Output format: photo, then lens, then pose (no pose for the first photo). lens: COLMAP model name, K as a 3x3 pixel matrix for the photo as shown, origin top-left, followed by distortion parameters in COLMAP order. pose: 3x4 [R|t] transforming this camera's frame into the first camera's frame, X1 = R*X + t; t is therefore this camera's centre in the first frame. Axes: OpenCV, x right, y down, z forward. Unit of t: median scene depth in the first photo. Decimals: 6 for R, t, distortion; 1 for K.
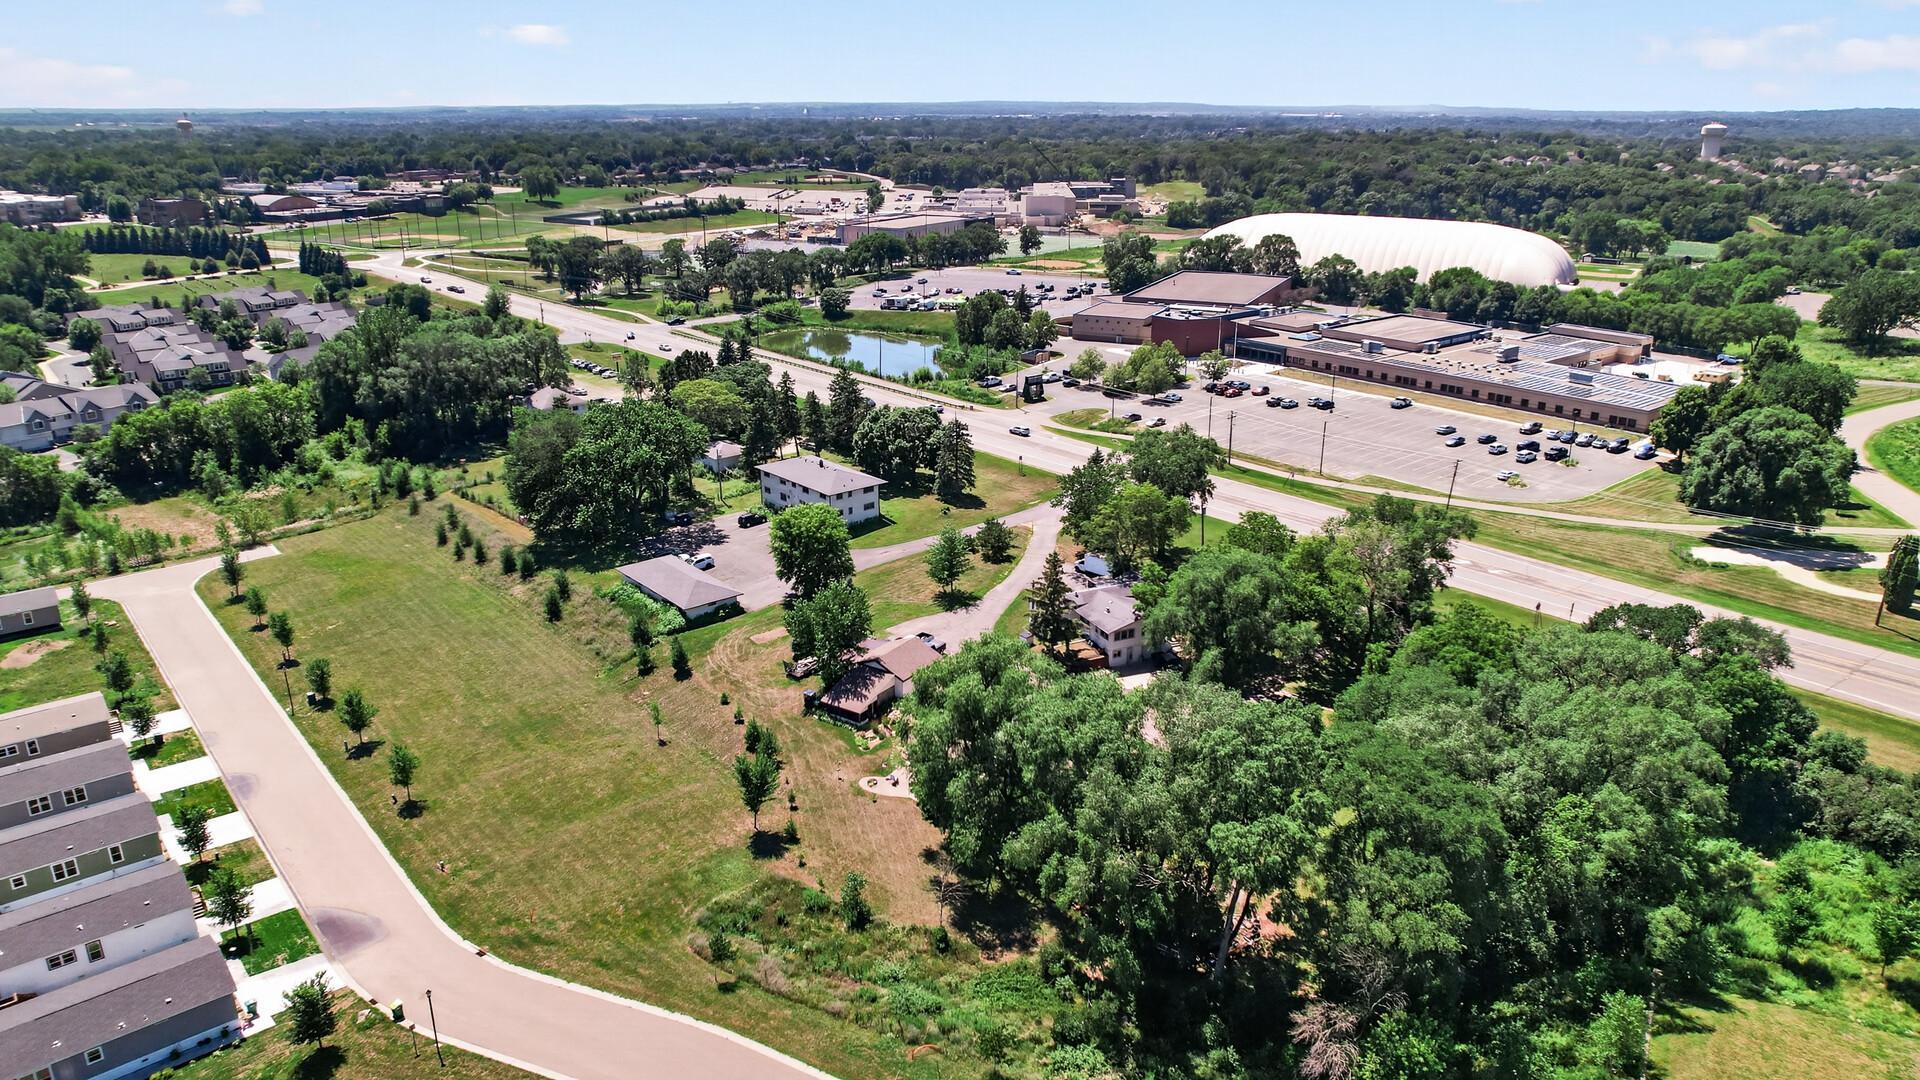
lens RADIAL K [[1297.0, 0, 971.7], [0, 1297.0, 540.0], [0, 0, 1]] dist [-0.081495, 0.074770]
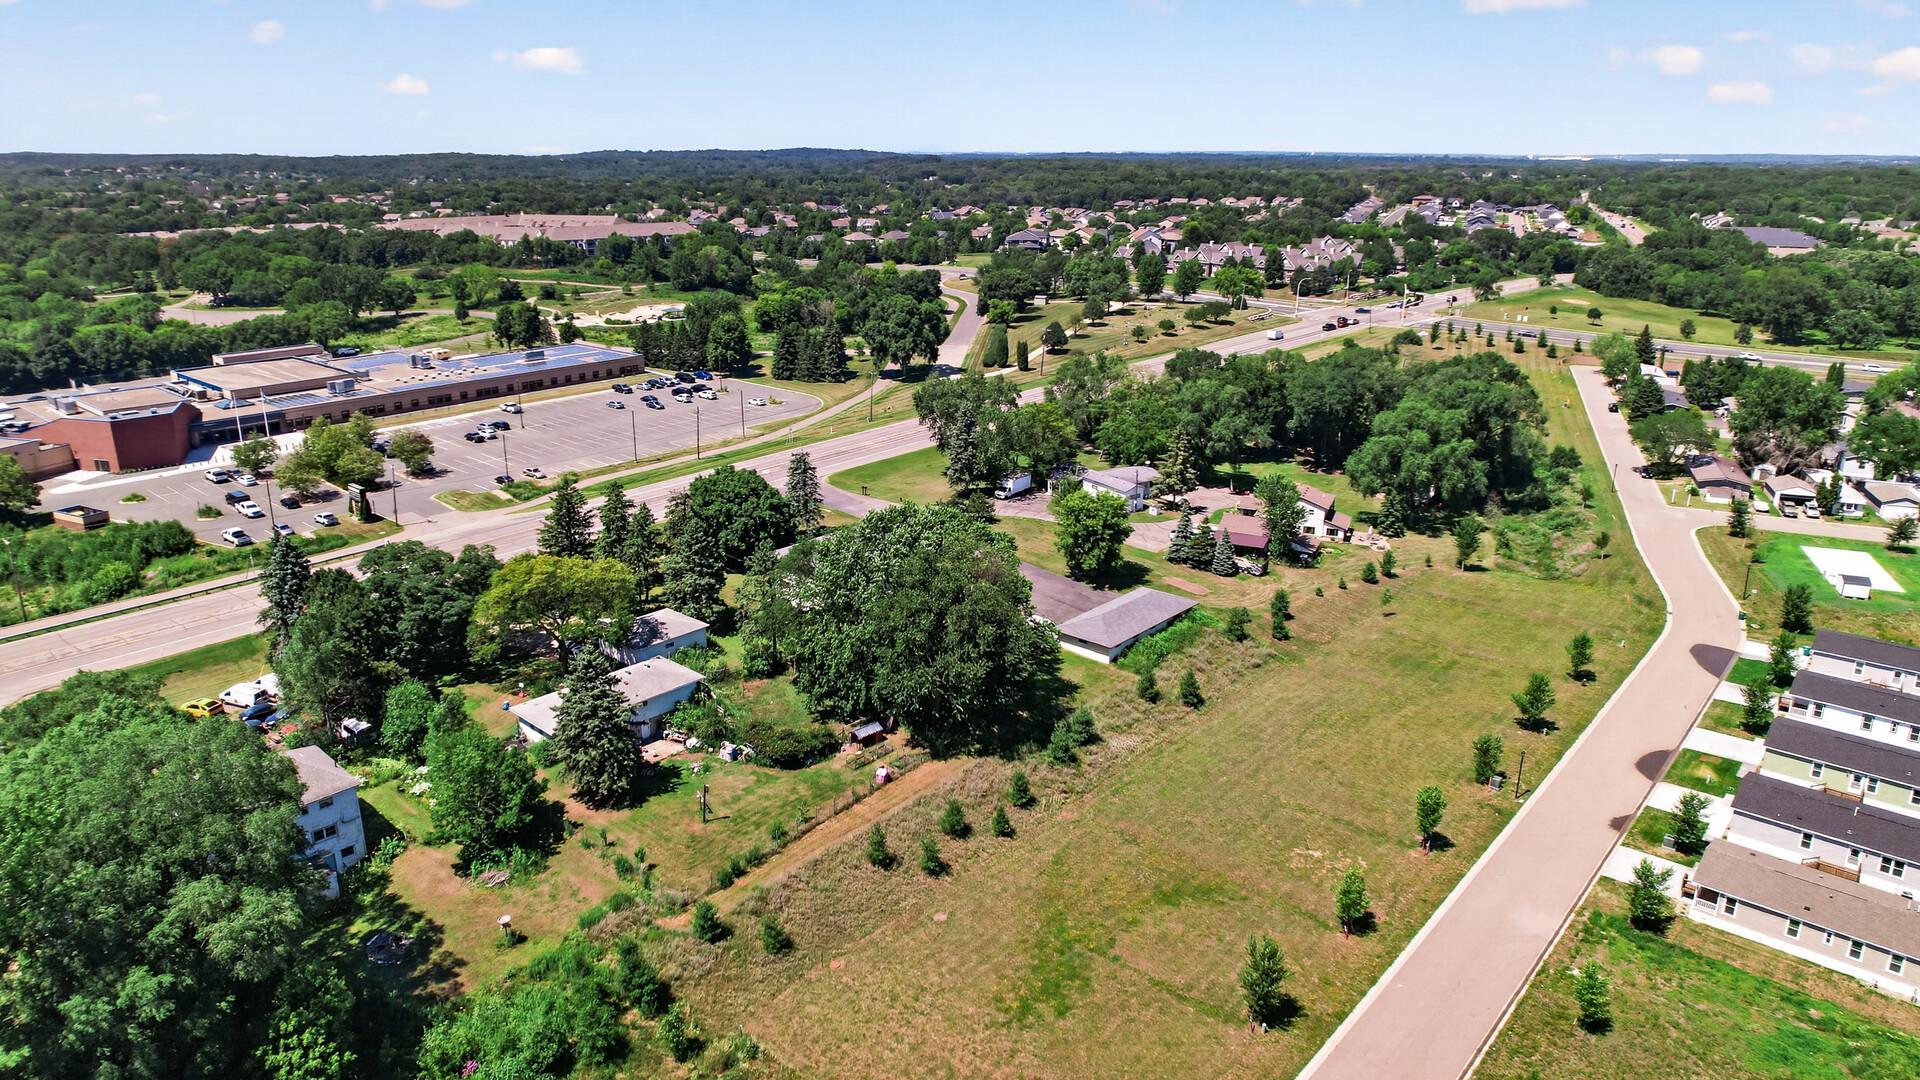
lens RADIAL K [[1228.6, 0, 968.5], [0, 1228.6, 550.7], [0, 0, 1]] dist [-0.053445, 0.026043]
pose [[-0.144461, -0.313301, 0.938602, -0.845003], [0.318837, 0.883224, 0.343888, -0.286765], [-0.936736, 0.348939, -0.027699, 0.932337]]
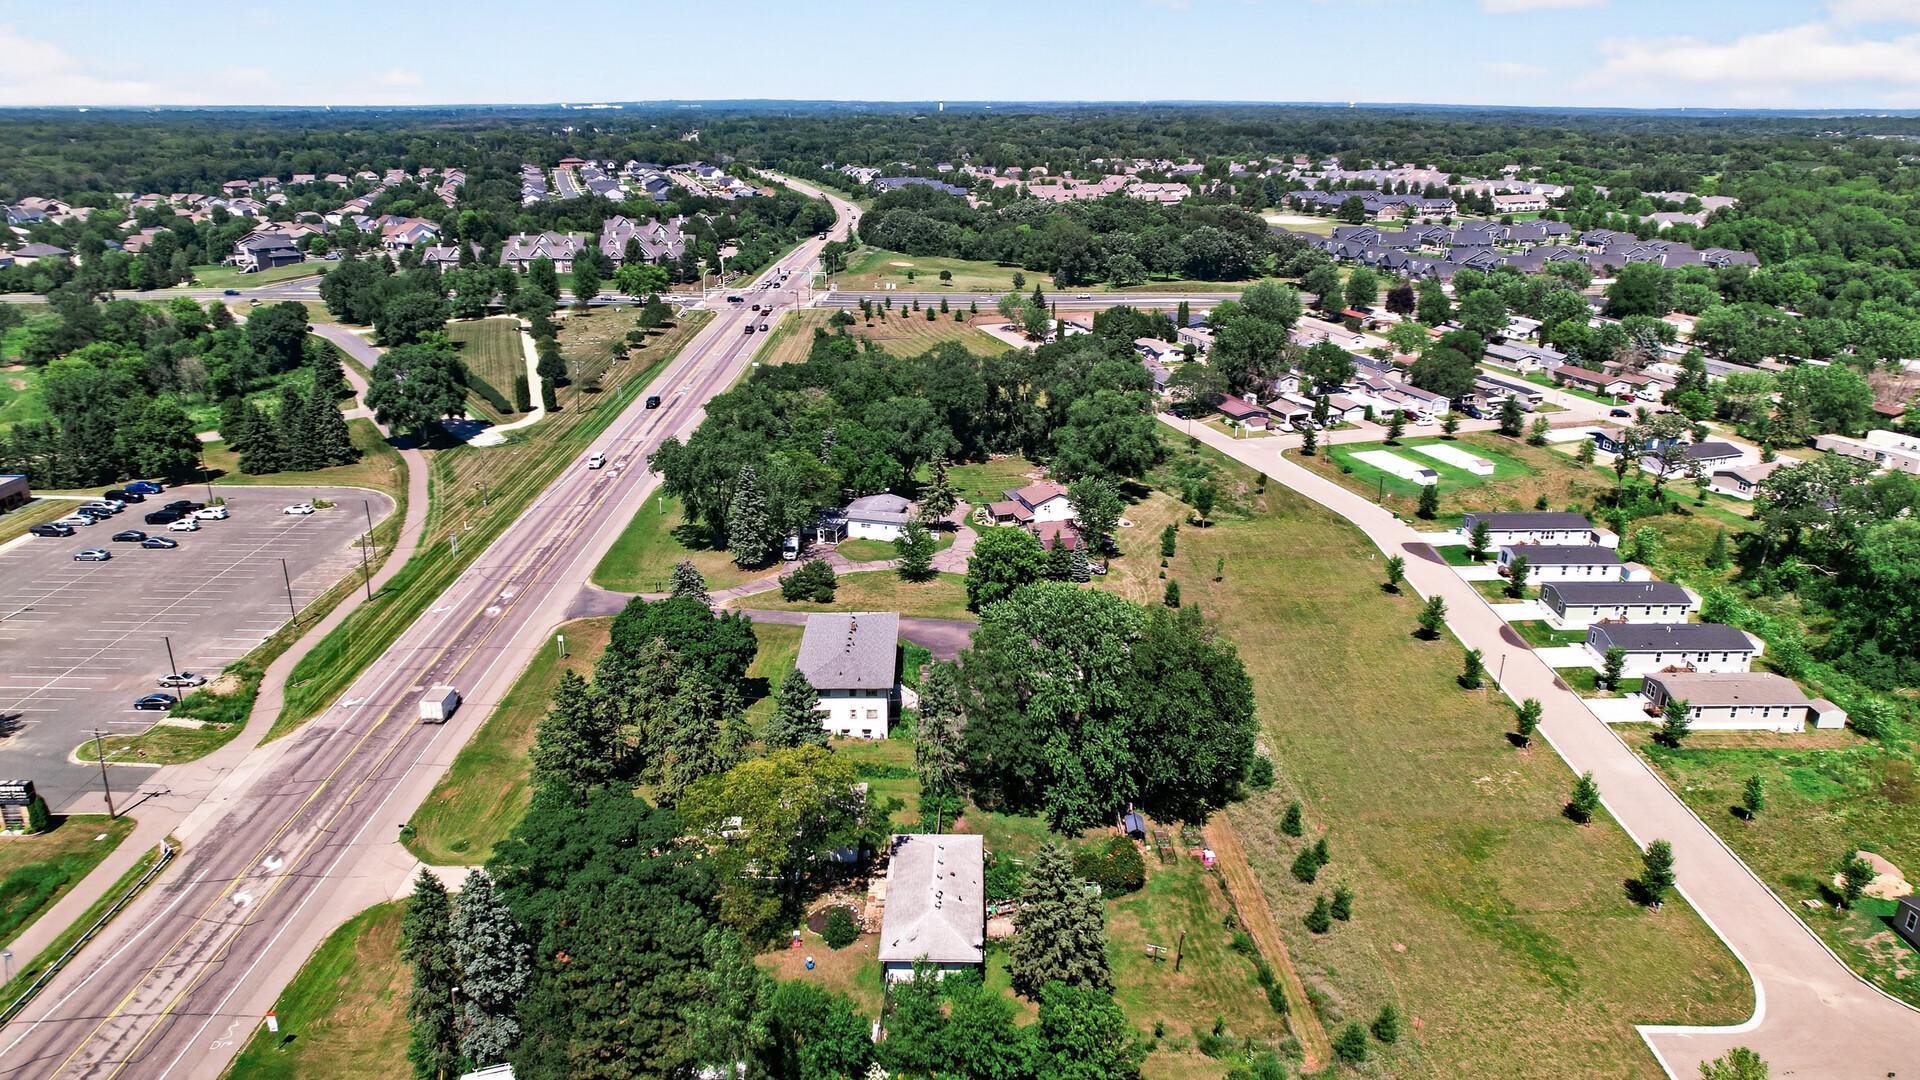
lens RADIAL K [[1257.9, 0, 968.1], [0, 1257.9, 540.4], [0, 0, 1]] dist [-0.077792, 0.076574]
pose [[-0.766299, -0.218785, 0.604086, -0.574202], [0.204685, 0.808109, 0.552325, -0.470039], [-0.609008, 0.546894, -0.574471, 1.304234]]
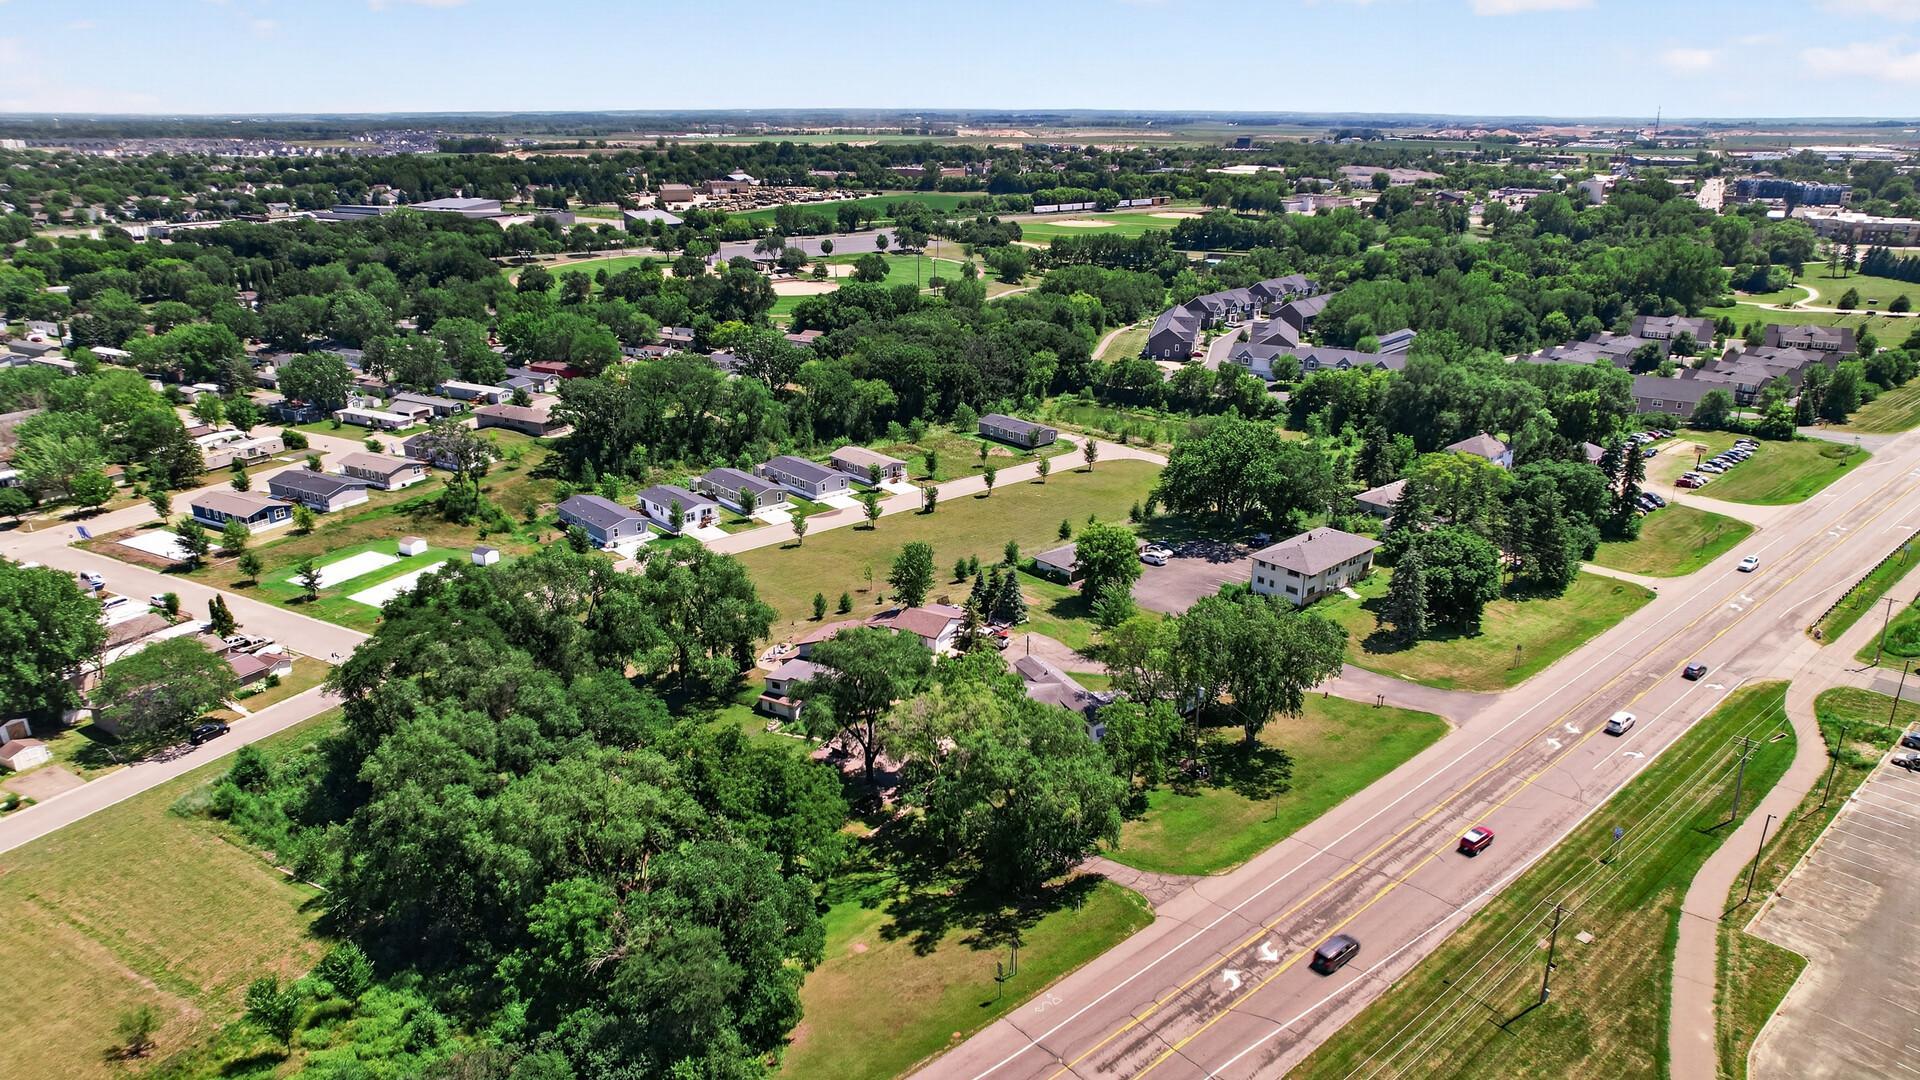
lens RADIAL K [[1243.4, 0, 971.3], [0, 1243.4, 540.9], [0, 0, 1]] dist [-0.078229, 0.073992]
pose [[0.032857, 0.334046, -0.941984, 0.736906], [-0.326565, 0.894351, 0.305764, -0.251622], [0.944603, 0.297572, 0.138474, 0.605952]]
